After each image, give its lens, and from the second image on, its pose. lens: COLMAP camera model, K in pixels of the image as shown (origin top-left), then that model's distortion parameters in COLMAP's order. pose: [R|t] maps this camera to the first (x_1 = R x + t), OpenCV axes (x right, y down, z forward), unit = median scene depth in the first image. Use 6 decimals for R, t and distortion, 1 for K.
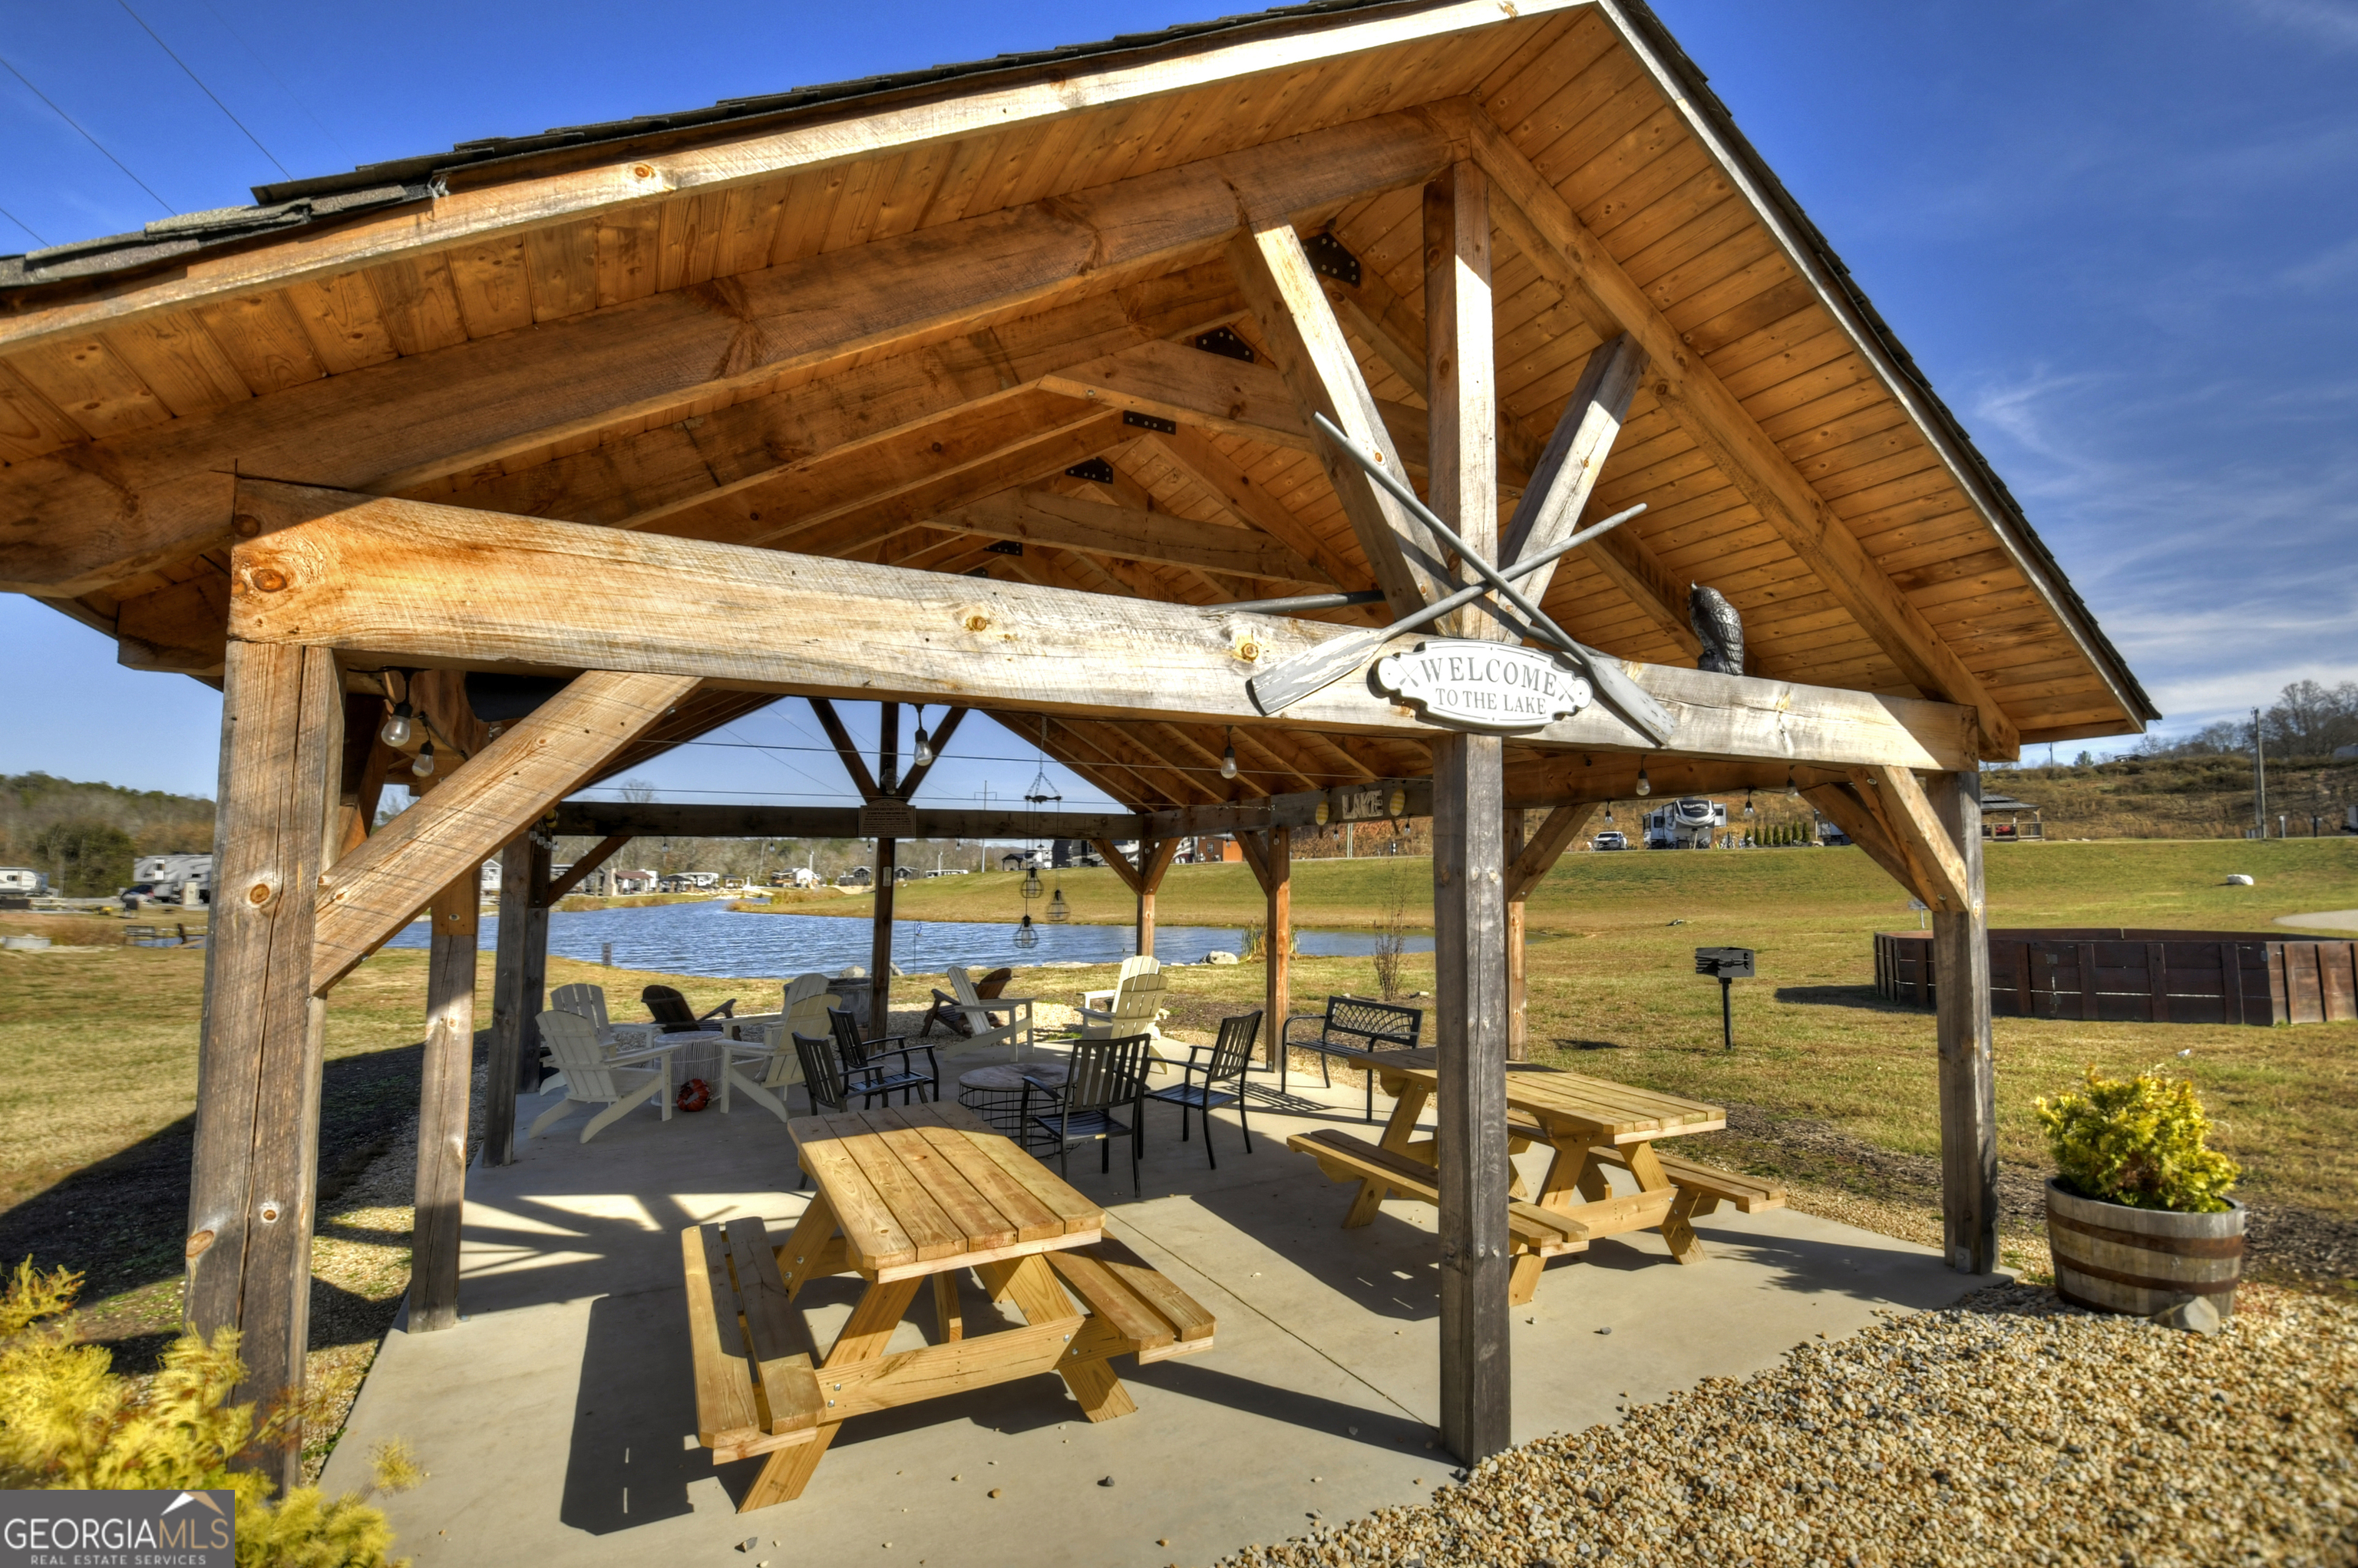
lens RADIAL K [[1022.8, 0, 1179.0], [0, 1022.8, 784.0], [0, 0, 1]] dist [0.000368, -0.020324]
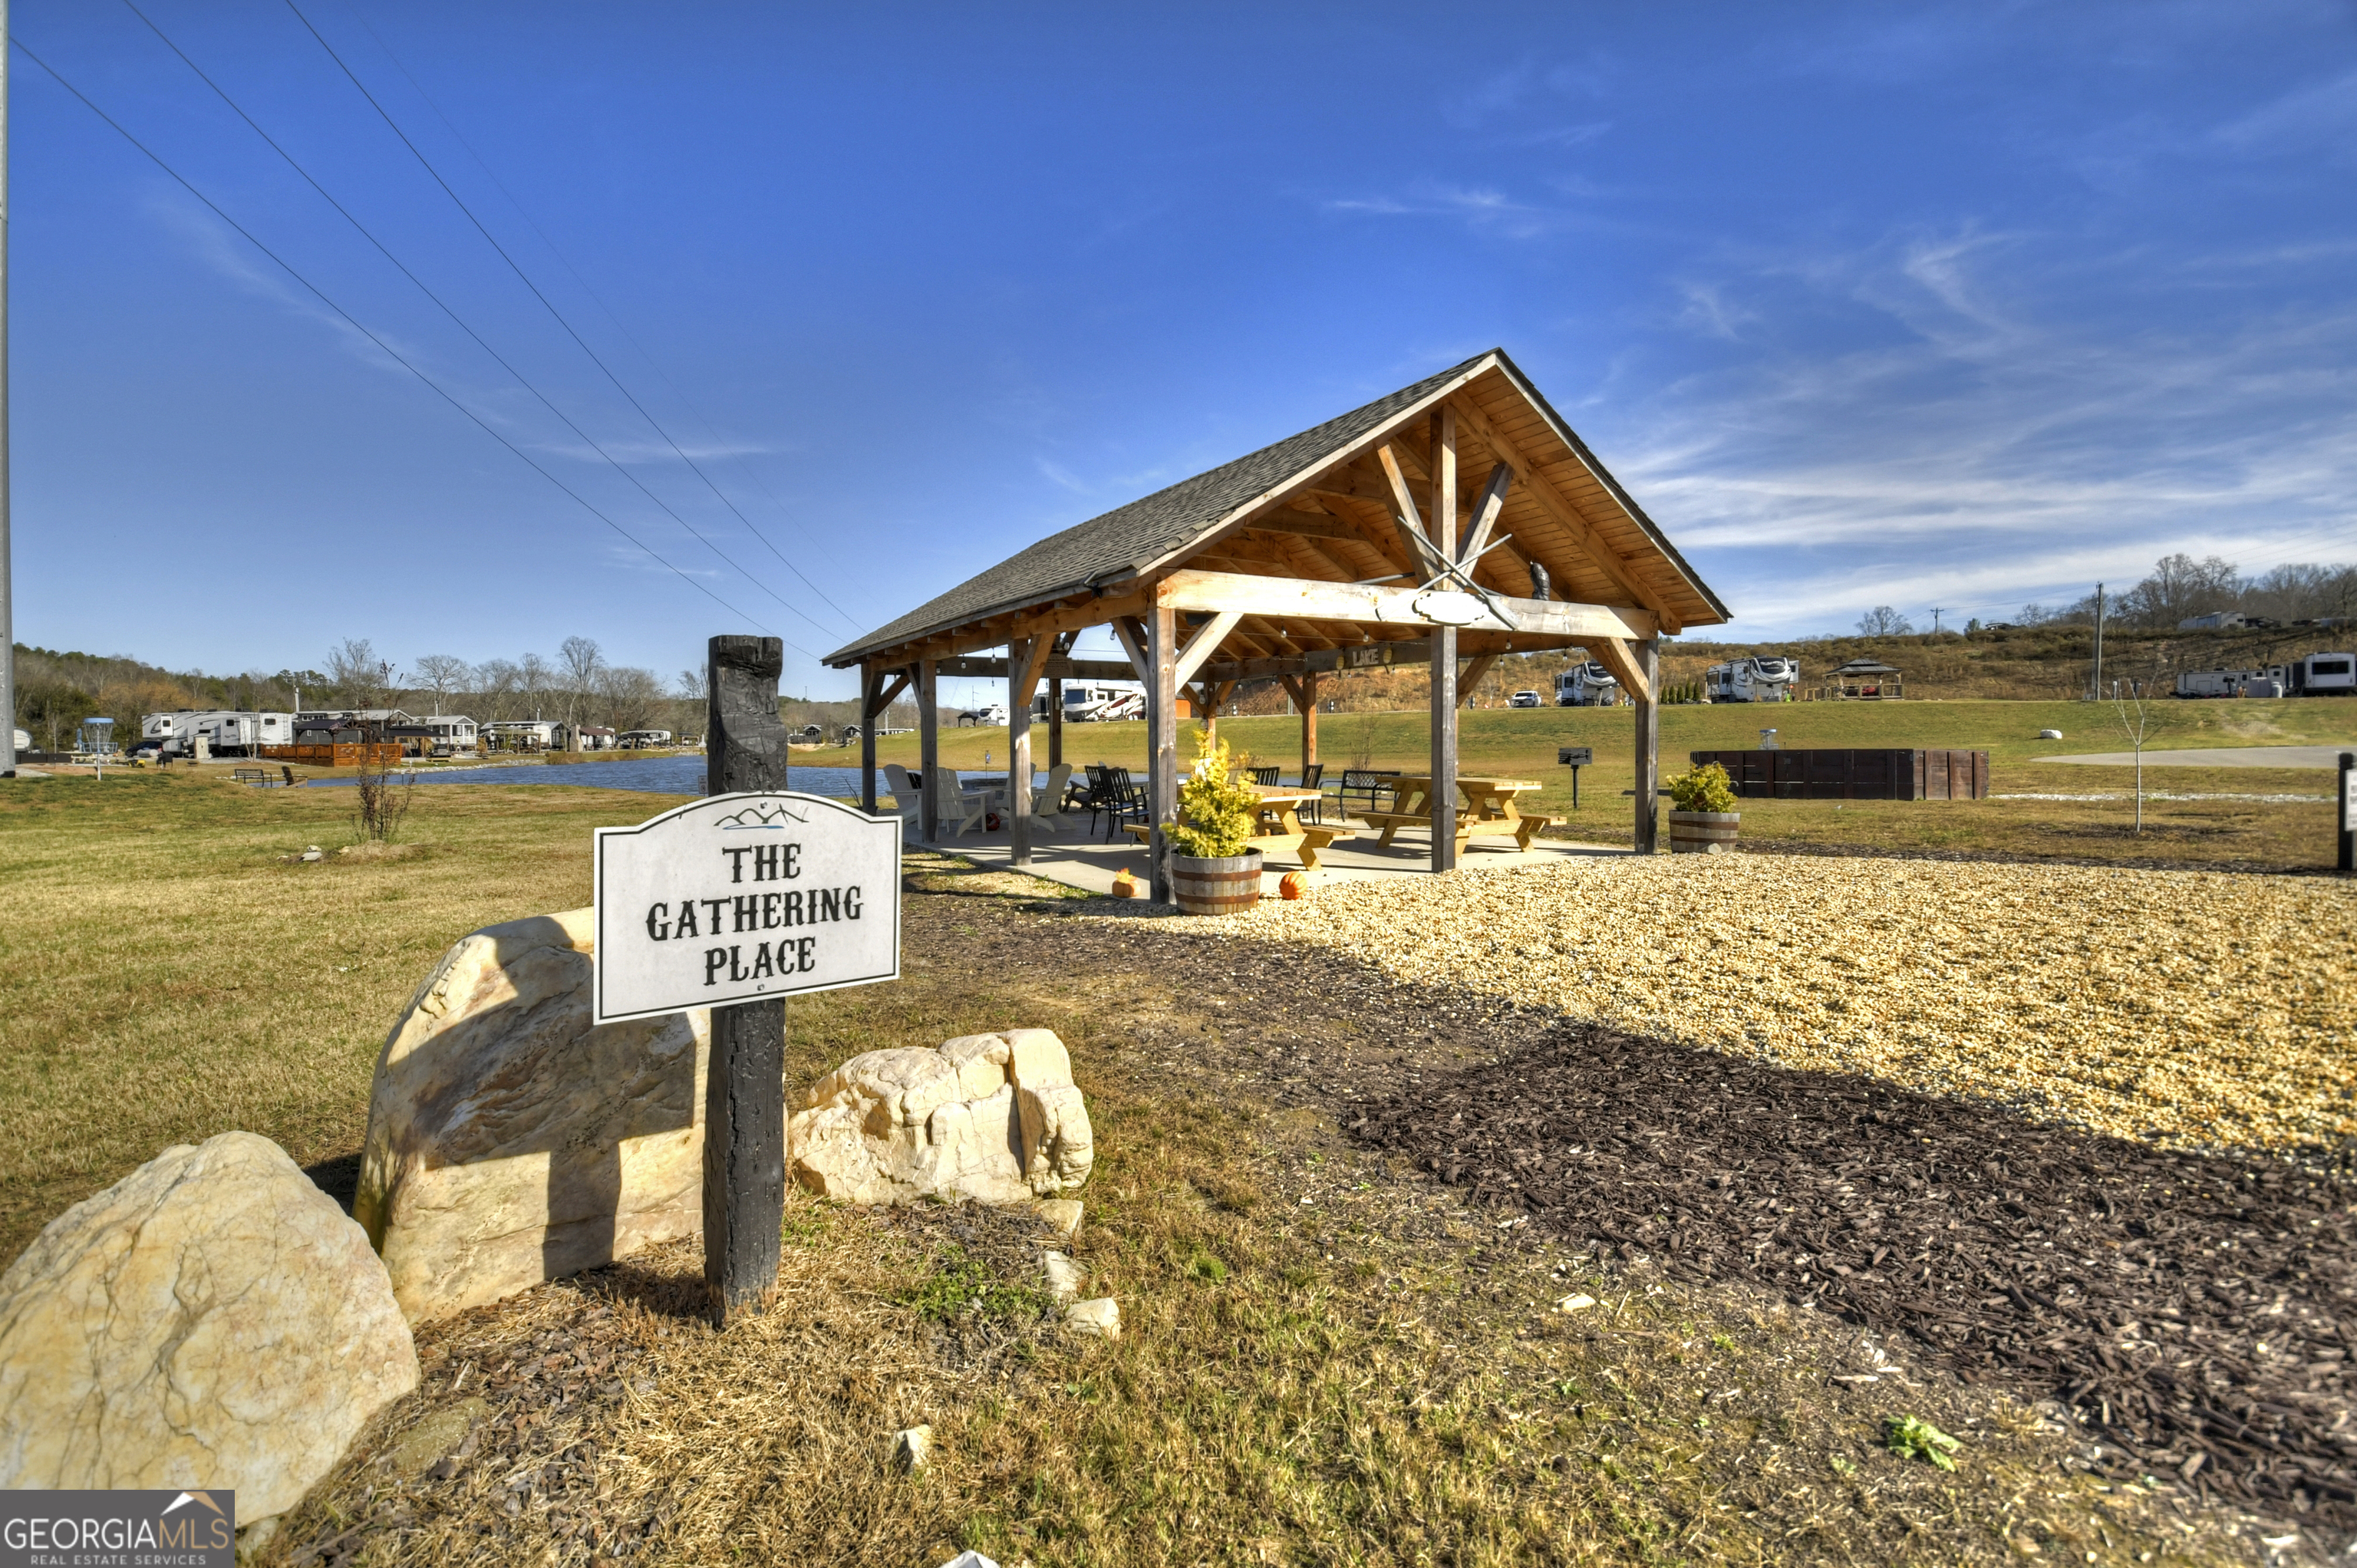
lens RADIAL K [[1156.8, 0, 1187.1], [0, 1156.8, 726.3], [0, 0, 1]] dist [0.000439, -0.054848]
pose [[0.994428, -0.002217, 0.105395, -0.527935], [-0.005093, 0.997601, 0.069042, 0.007188], [-0.105296, -0.069194, 0.992031, -1.463855]]
